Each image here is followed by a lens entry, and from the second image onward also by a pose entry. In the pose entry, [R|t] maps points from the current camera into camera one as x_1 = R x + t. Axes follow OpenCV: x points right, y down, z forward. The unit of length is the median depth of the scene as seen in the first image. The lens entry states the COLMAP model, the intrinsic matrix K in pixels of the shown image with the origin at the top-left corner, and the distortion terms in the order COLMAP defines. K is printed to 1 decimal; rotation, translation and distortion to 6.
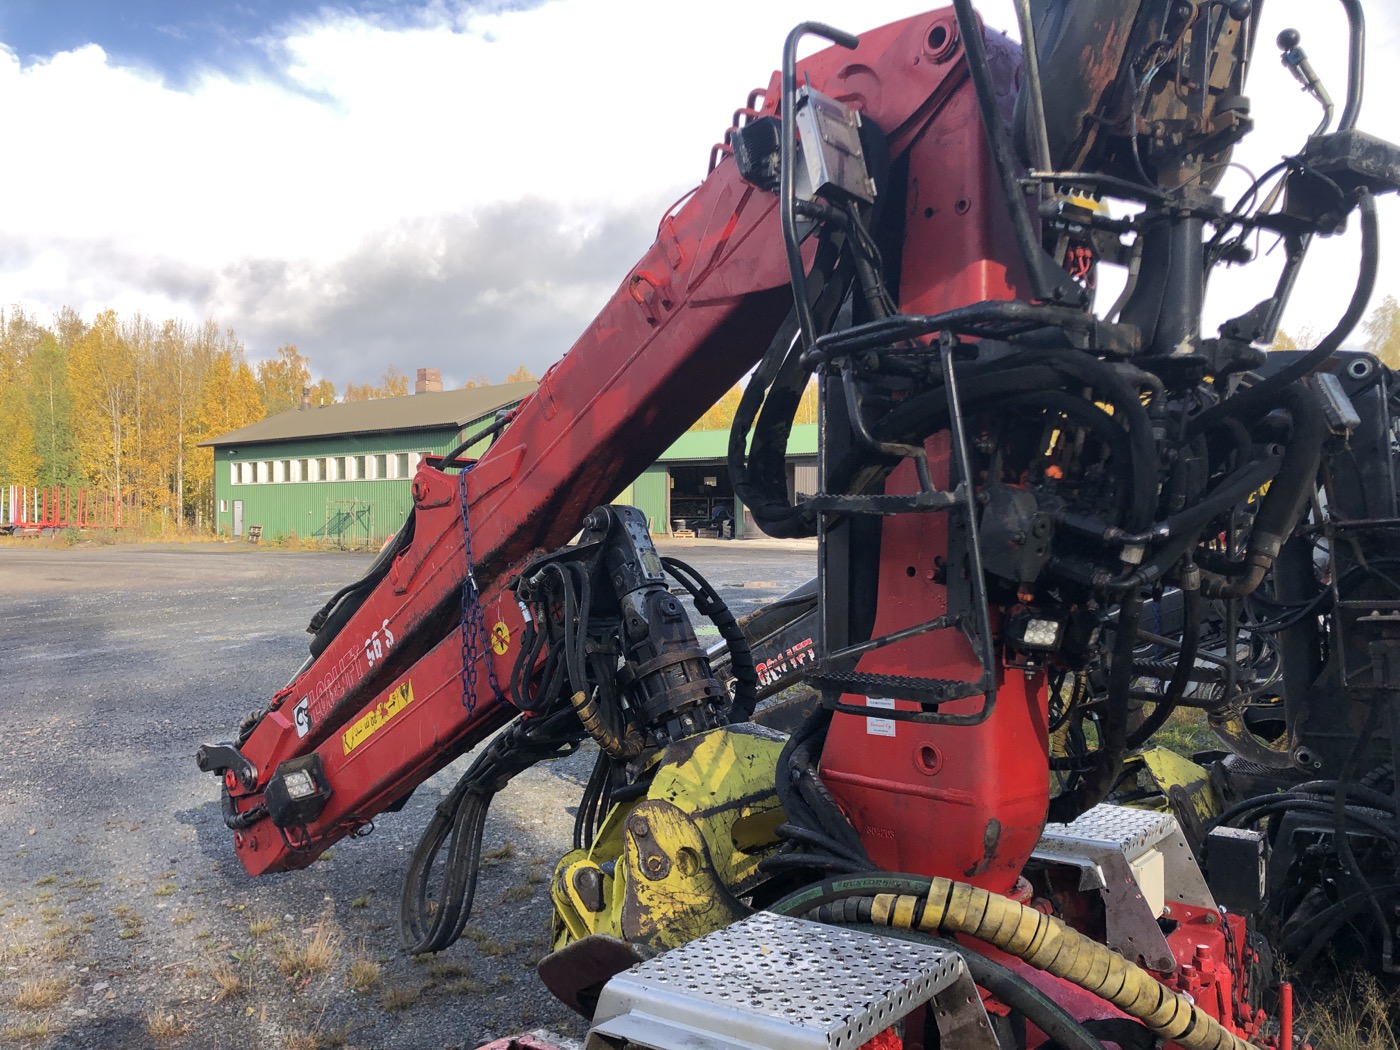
lens RADIAL K [[1146.9, 0, 706.3], [0, 1146.9, 515.3], [0, 0, 1]] dist [0.033895, -0.029210]
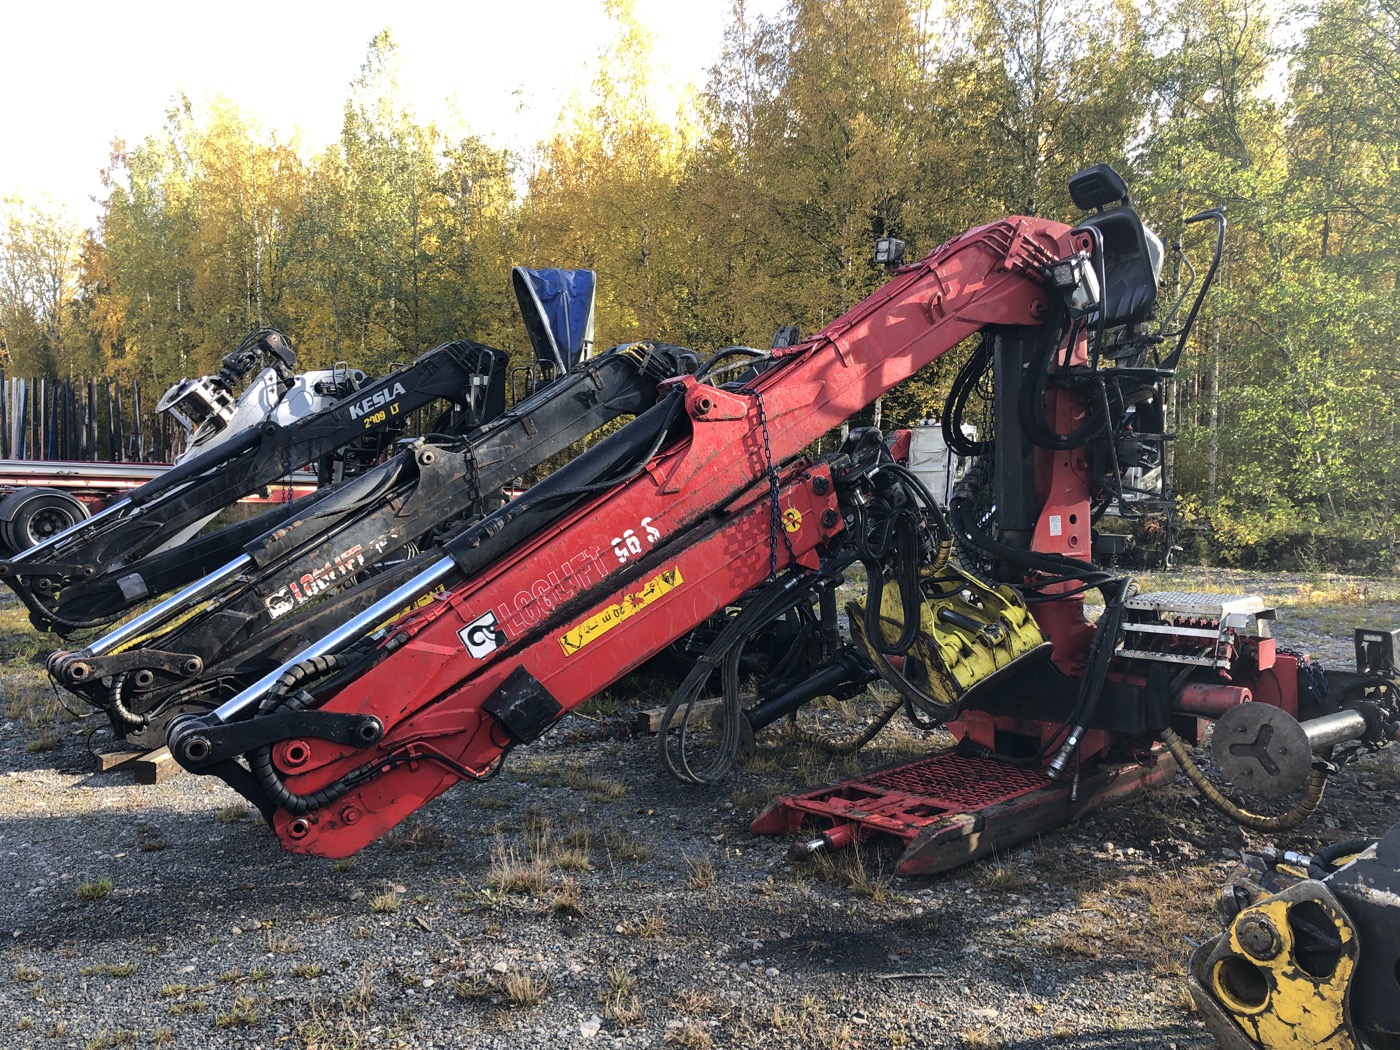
lens RADIAL K [[1146.9, 0, 690.7], [0, 1146.9, 527.2], [0, 0, 1]] dist [0.033895, -0.029210]
pose [[0.238974, -0.049618, 0.969757, -1.335509], [-0.024041, 0.998085, 0.056992, 0.035053], [-0.970728, -0.036934, 0.237324, 0.687394]]
